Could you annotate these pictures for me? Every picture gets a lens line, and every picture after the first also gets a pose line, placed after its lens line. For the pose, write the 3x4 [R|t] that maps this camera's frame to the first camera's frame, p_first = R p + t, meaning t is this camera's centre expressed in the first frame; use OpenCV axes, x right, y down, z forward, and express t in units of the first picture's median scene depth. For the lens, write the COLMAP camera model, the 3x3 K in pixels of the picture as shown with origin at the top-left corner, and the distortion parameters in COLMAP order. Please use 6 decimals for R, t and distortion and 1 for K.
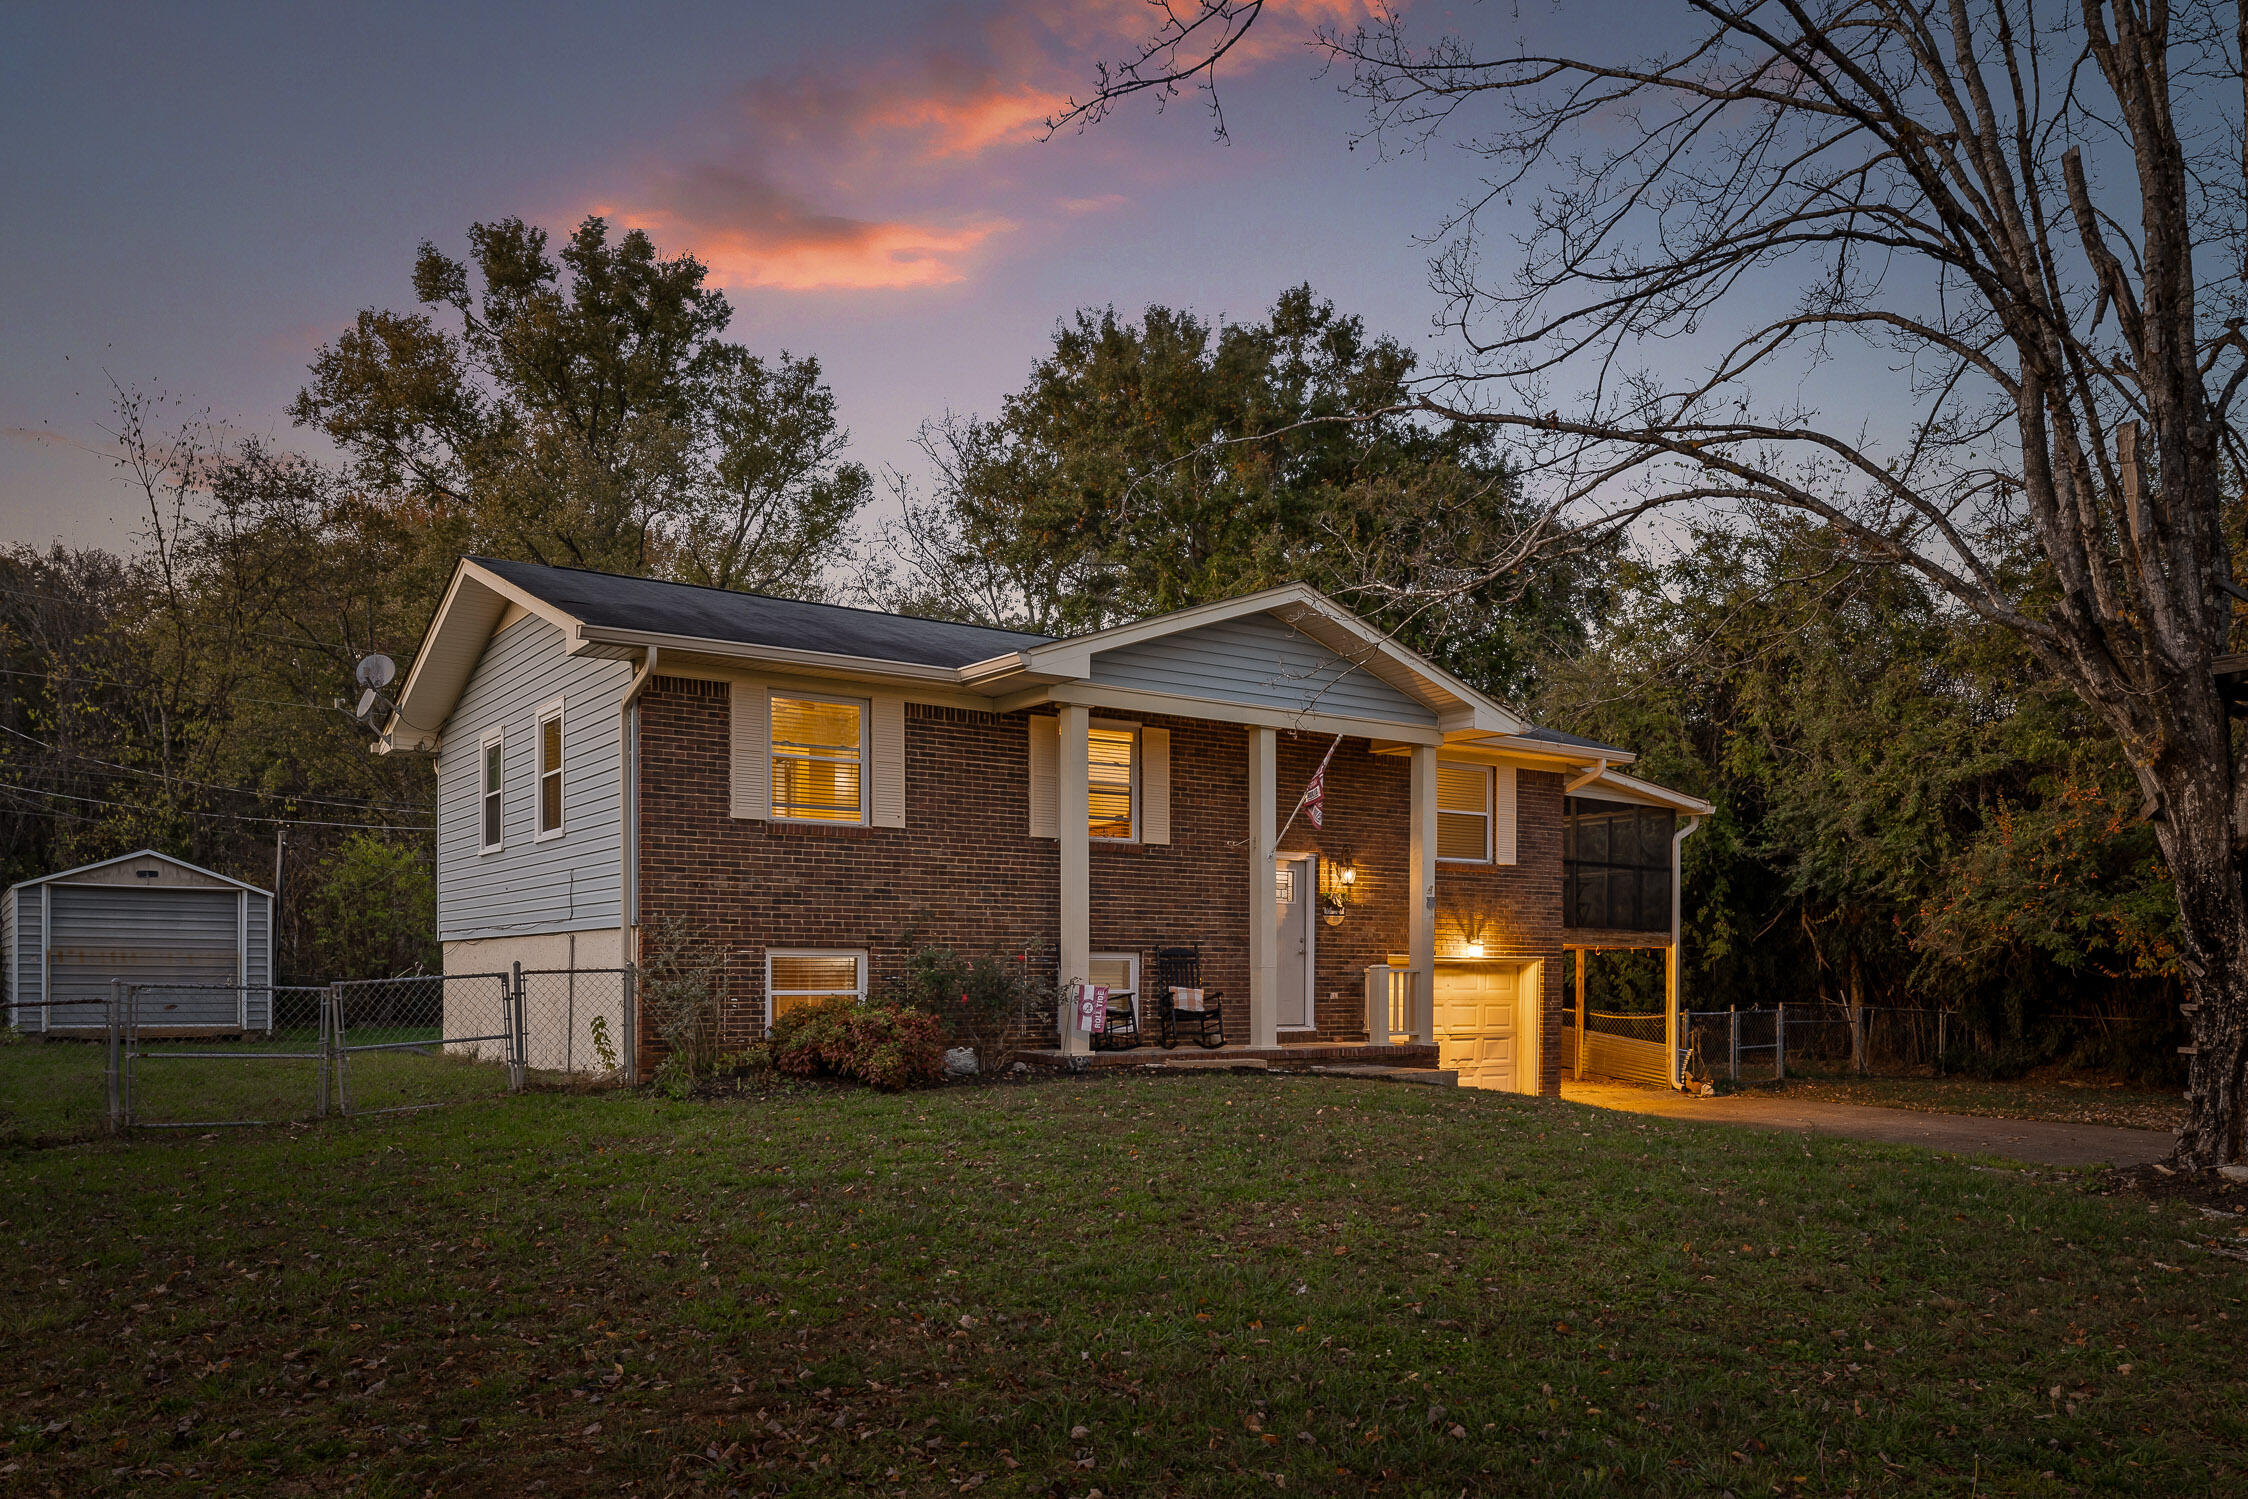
lens RADIAL K [[1632.1, 0, 1157.5], [0, 1632.1, 980.1], [0, 0, 1]] dist [-0.002553, -0.000811]
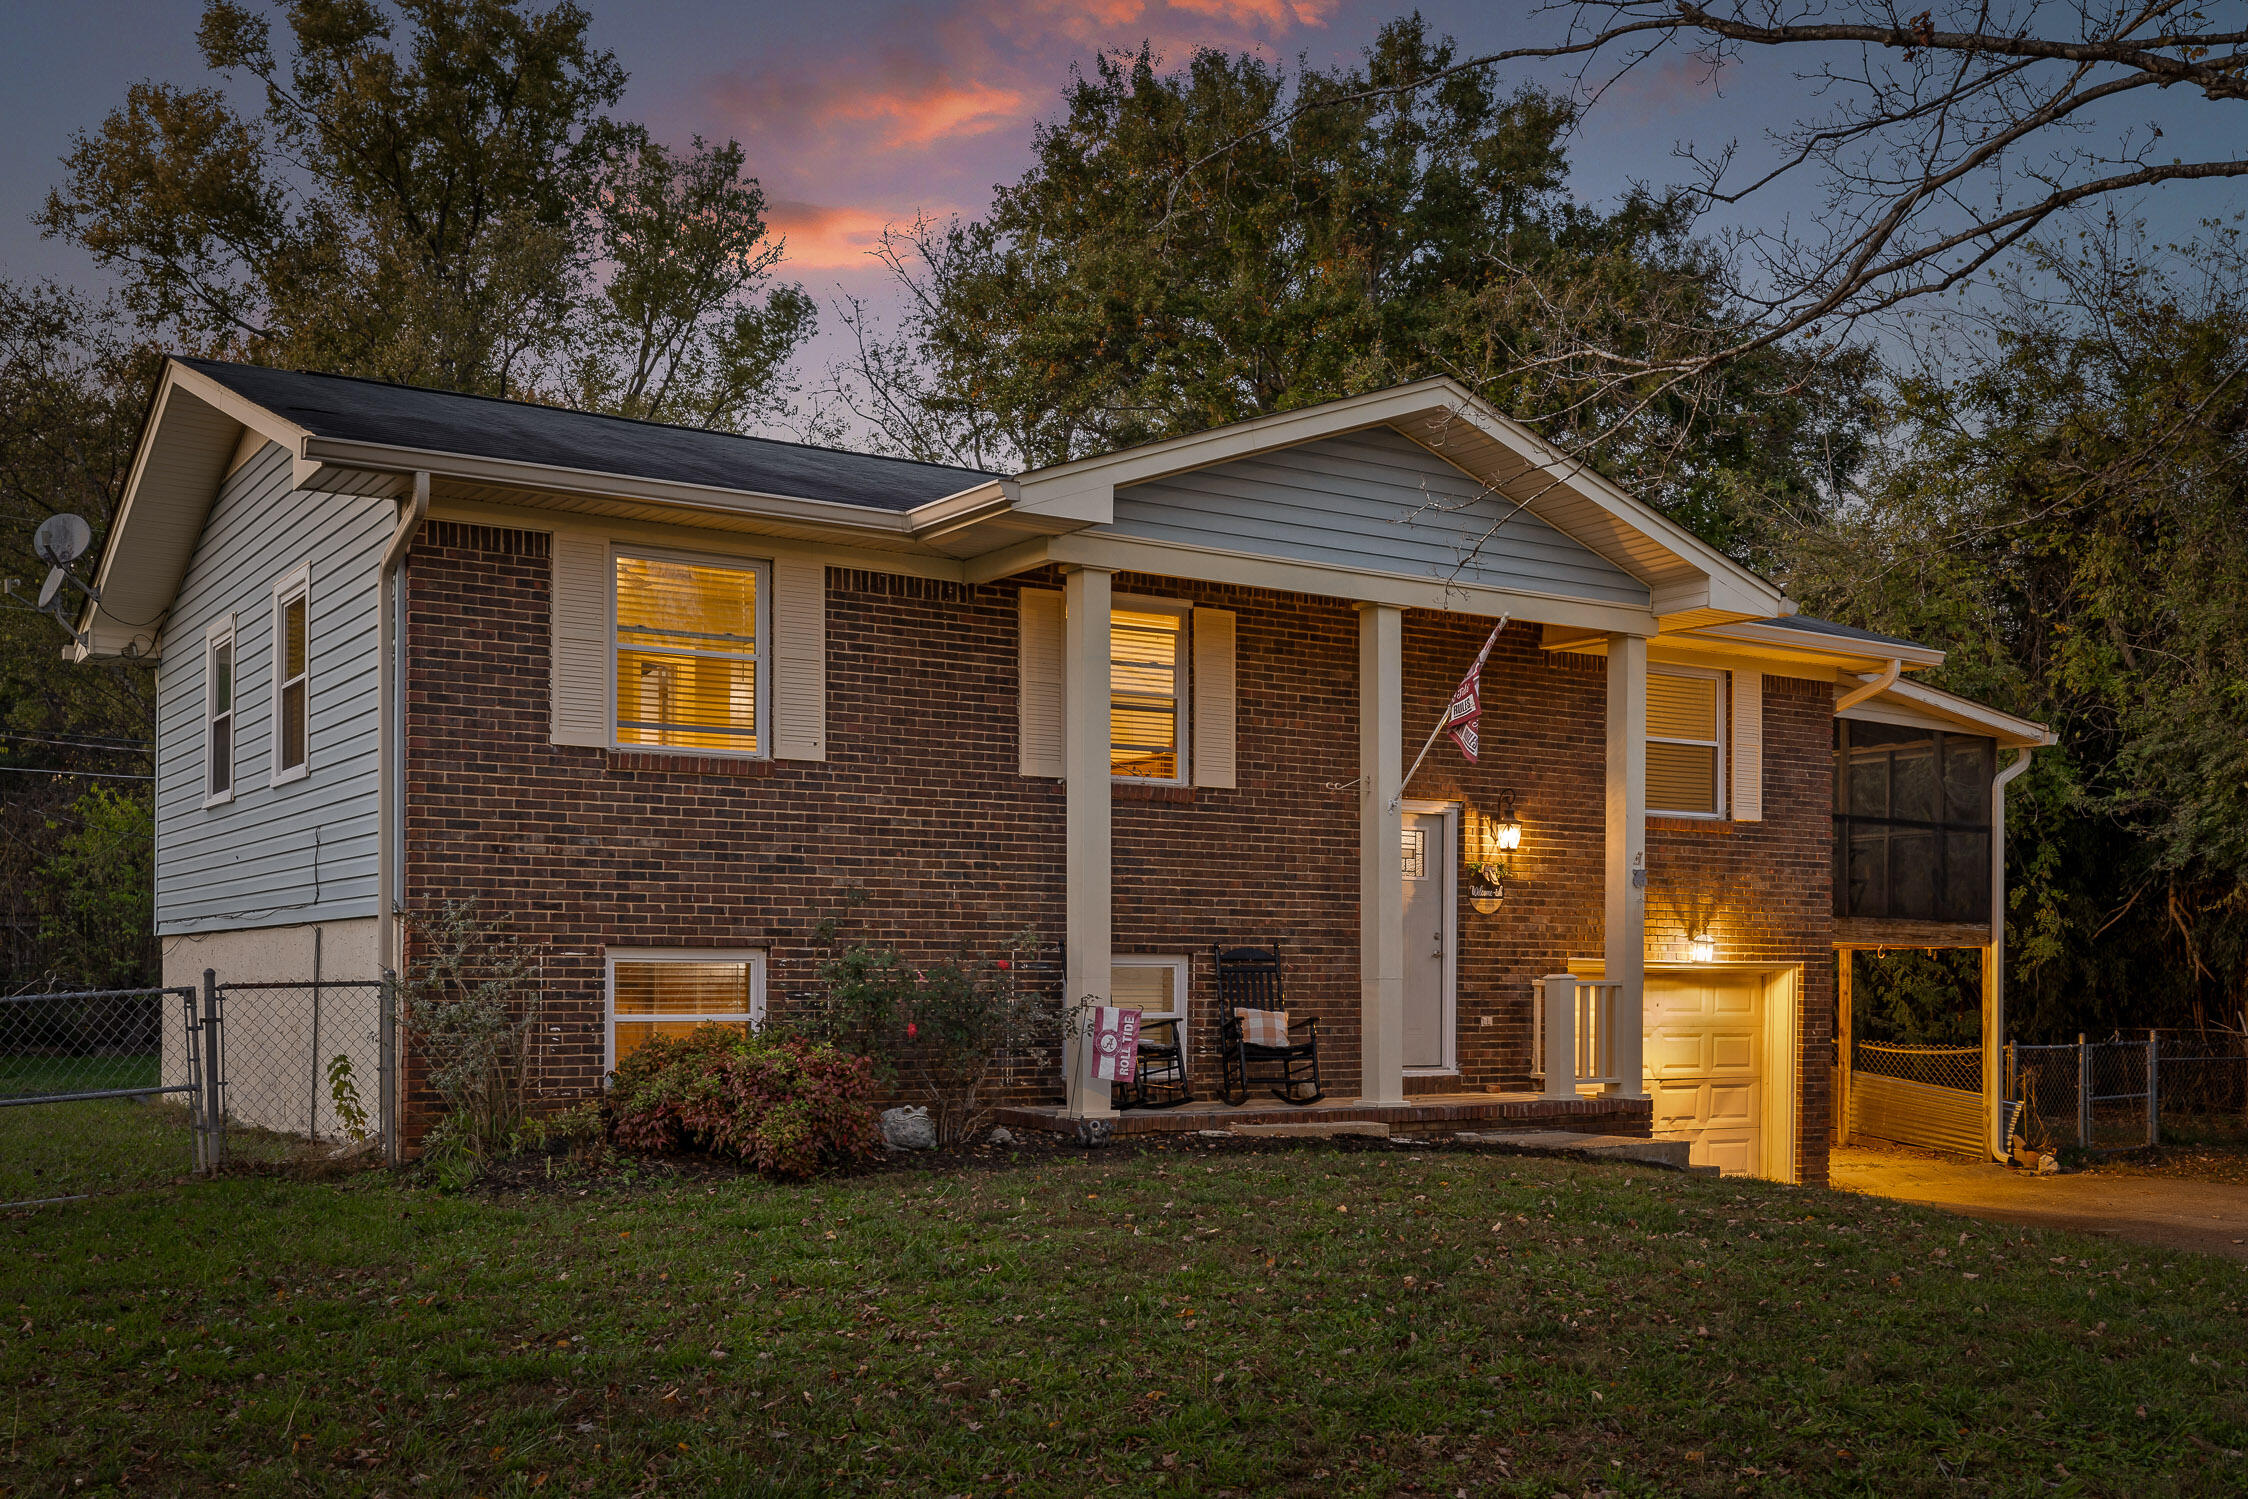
lens RADIAL K [[2212.4, 0, 1118.7], [0, 2212.4, 963.9], [0, 0, 1]] dist [-0.004932, 0.001113]
pose [[0.999259, 0.001560, -0.038458, -0.004161], [-0.001970, 0.999942, -0.010623, -0.003355], [0.038439, 0.010691, 0.999204, 0.101212]]
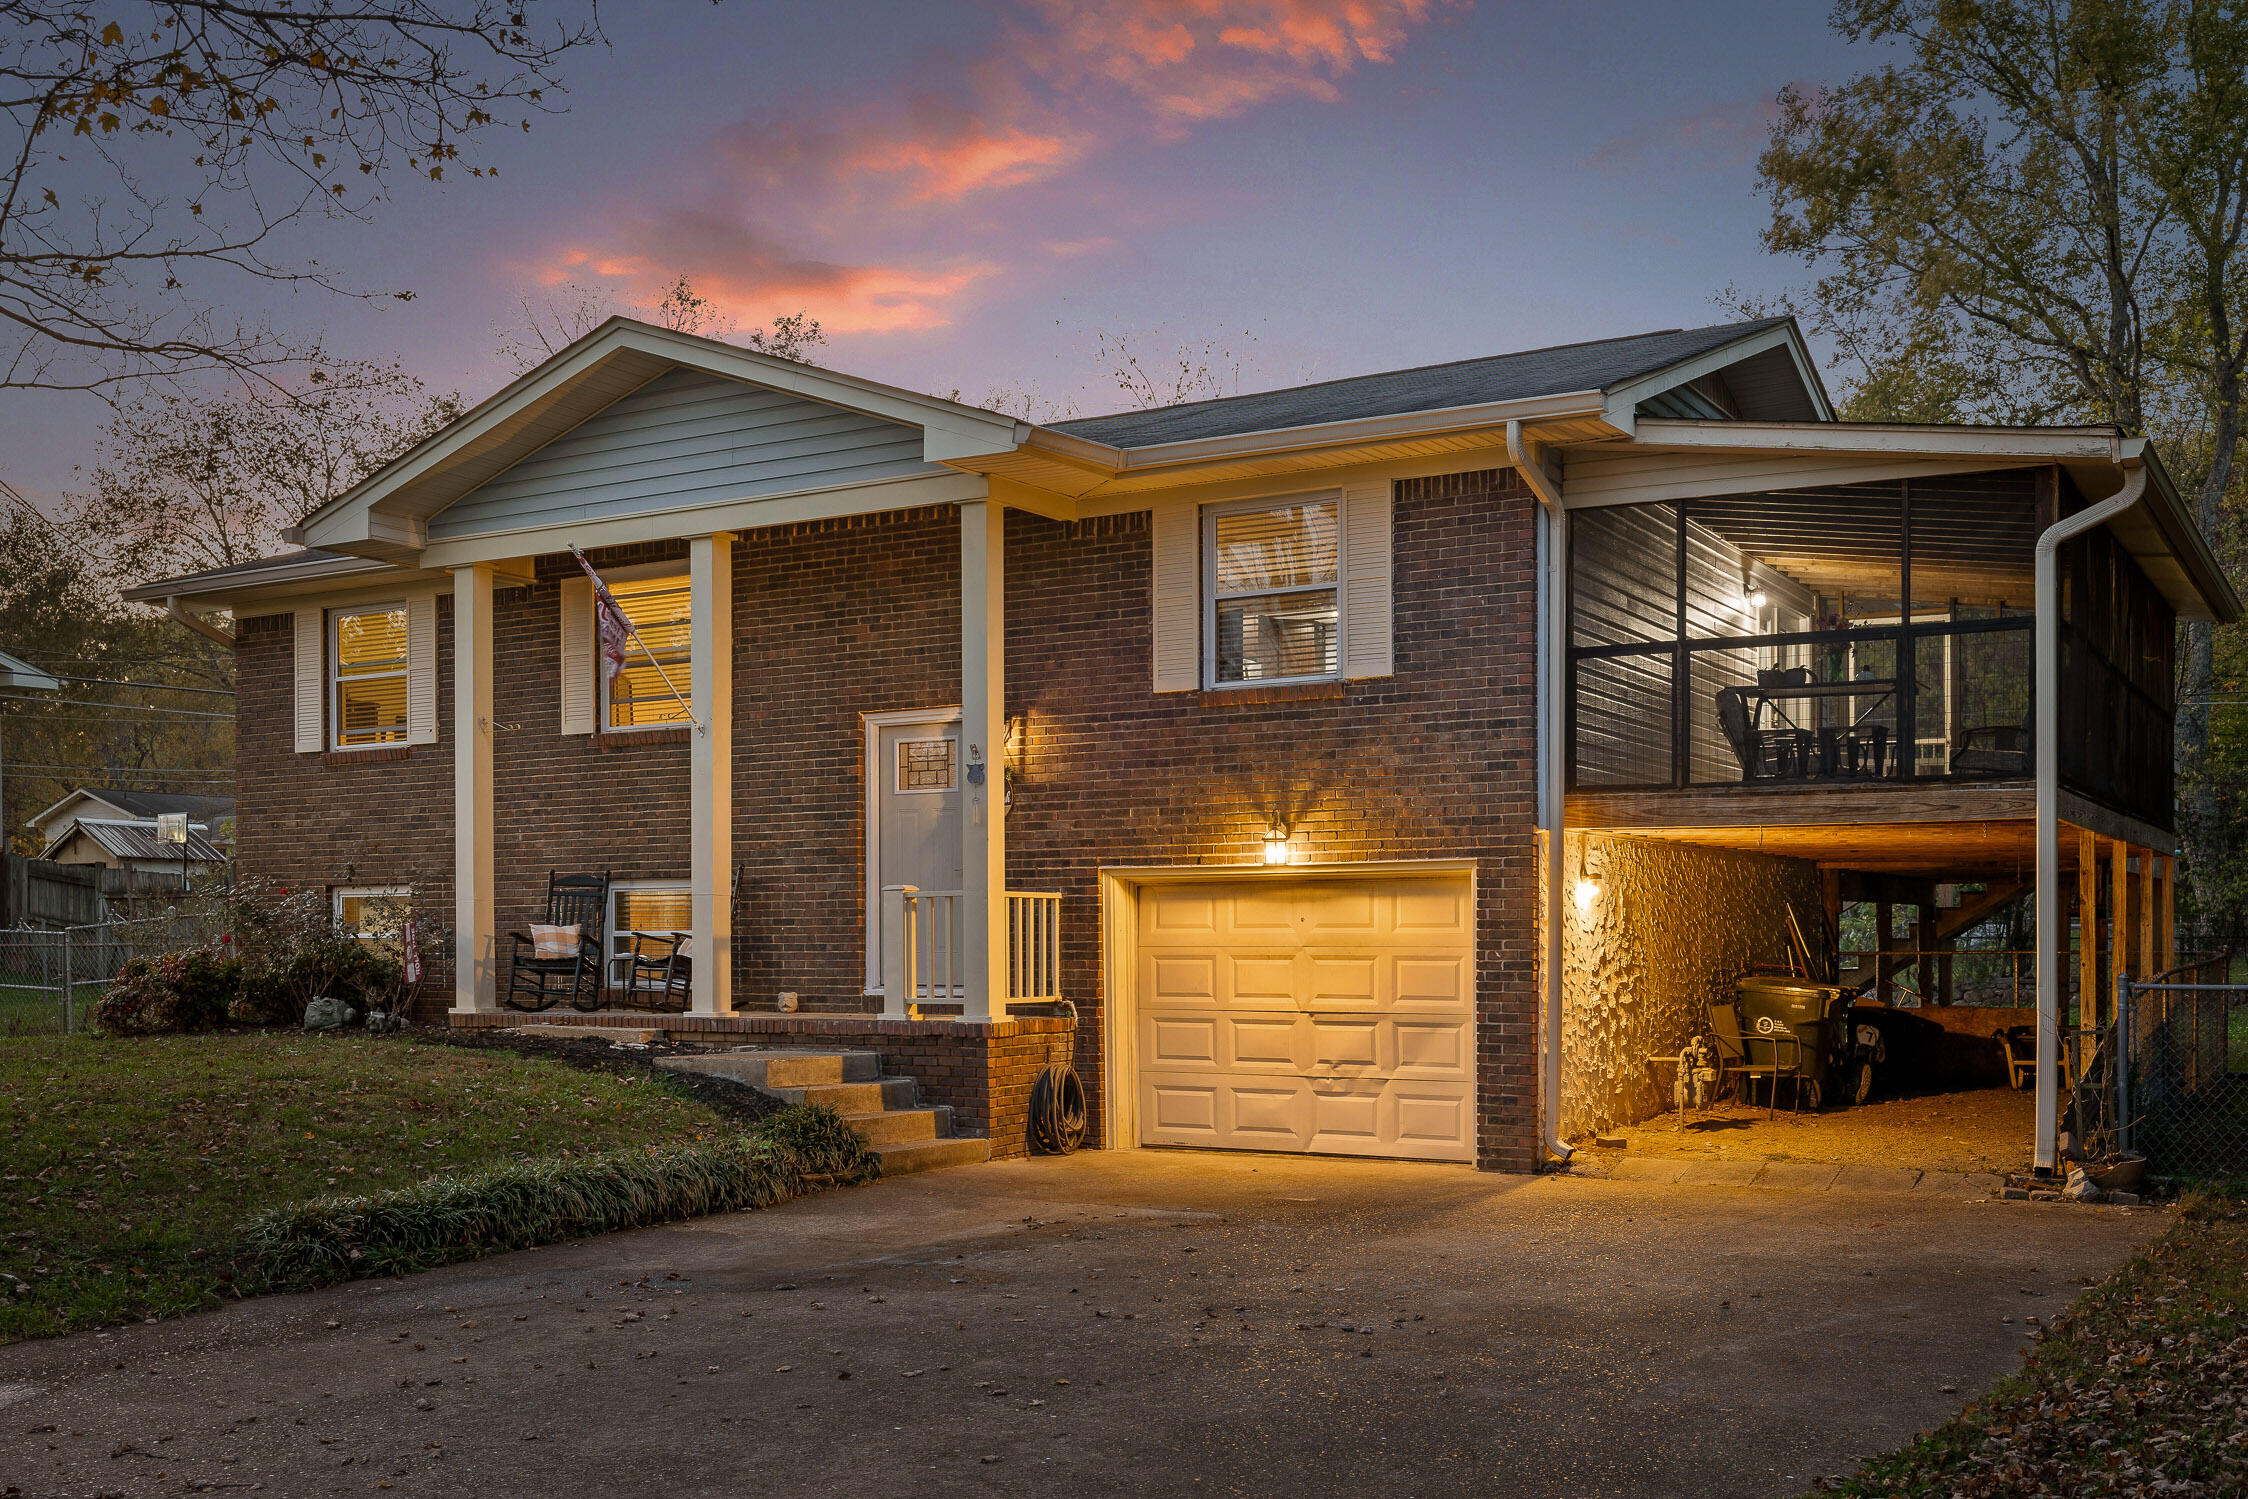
lens RADIAL K [[2212.4, 0, 1118.7], [0, 2212.4, 963.9], [0, 0, 1]] dist [-0.004932, 0.001113]
pose [[0.412739, 0.003887, -0.910841, 0.788453], [0.003481, 0.999977, 0.005844, 0.012854], [0.910843, -0.005583, 0.412716, 0.635756]]
